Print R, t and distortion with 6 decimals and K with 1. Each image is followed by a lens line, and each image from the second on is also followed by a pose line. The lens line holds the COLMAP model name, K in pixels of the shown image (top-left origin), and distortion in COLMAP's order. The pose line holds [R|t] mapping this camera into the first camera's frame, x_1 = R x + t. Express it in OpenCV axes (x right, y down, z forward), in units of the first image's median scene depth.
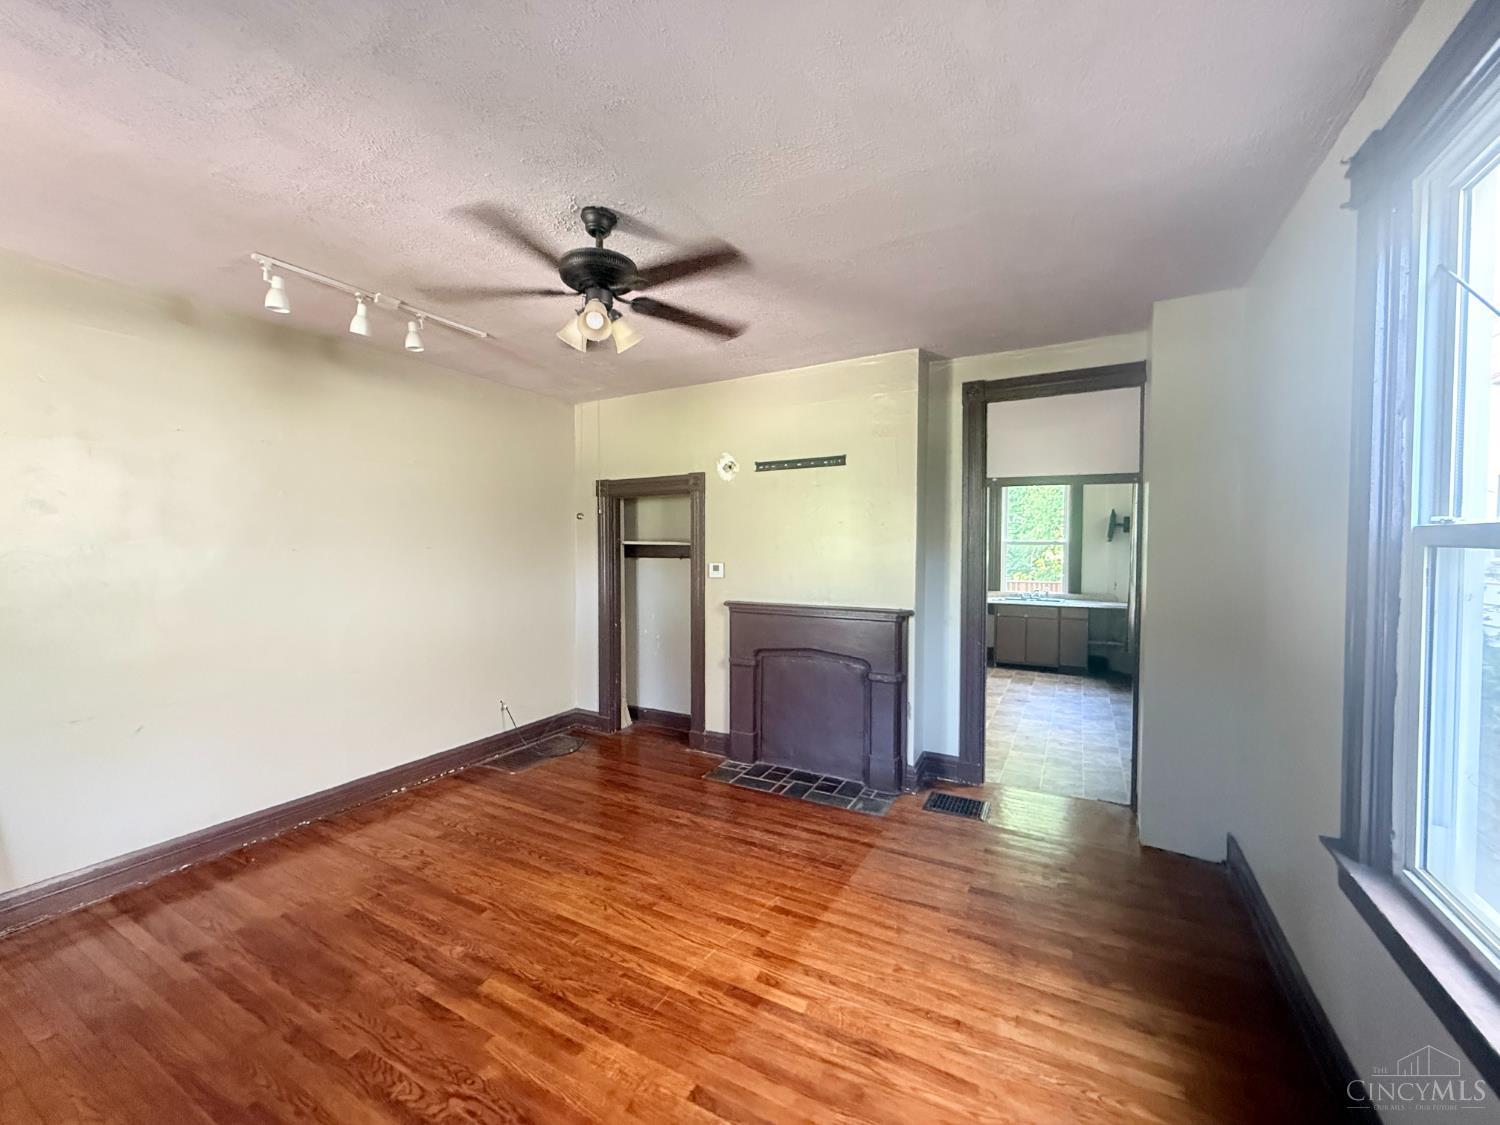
lens RADIAL K [[598.4, 0, 752.8], [0, 598.4, 555.9], [0, 0, 1]] dist [-0.013148, -0.000443]
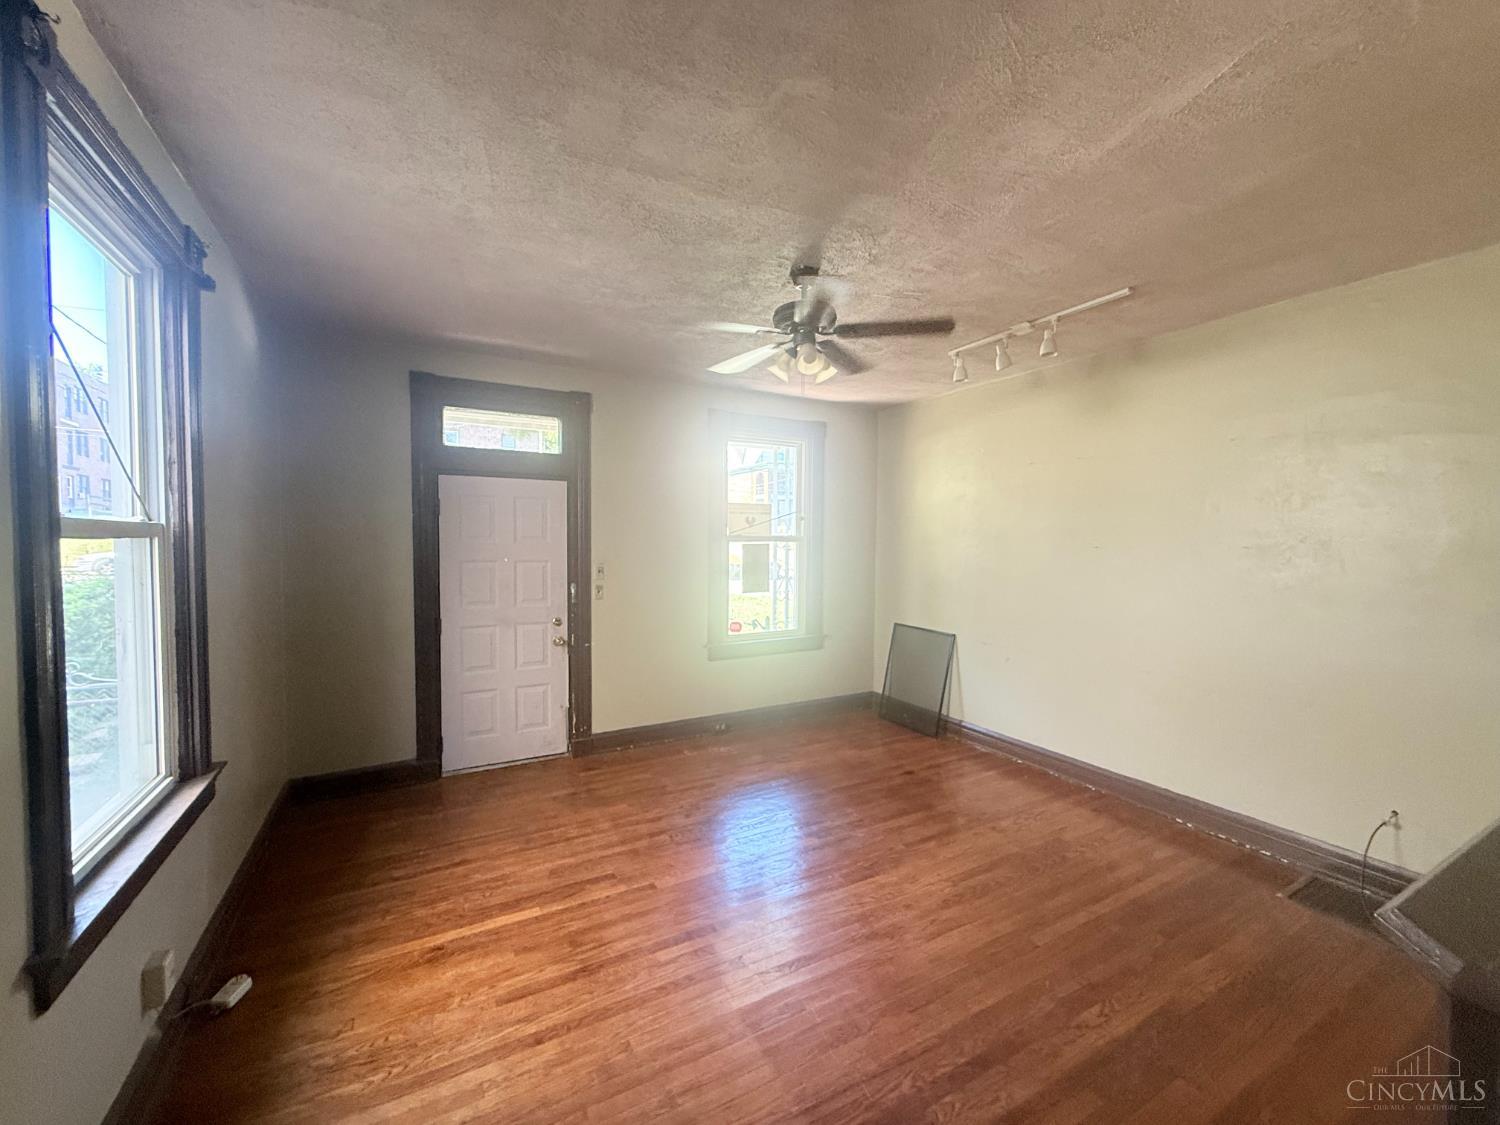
lens RADIAL K [[598.4, 0, 740.6], [0, 598.4, 553.4], [0, 0, 1]] dist [-0.013148, -0.000443]
pose [[-0.542770, 0.017127, -0.839707, 0.933898], [-0.025292, 0.999005, 0.036724, -0.038365], [0.839501, 0.041171, -0.541796, 1.719279]]
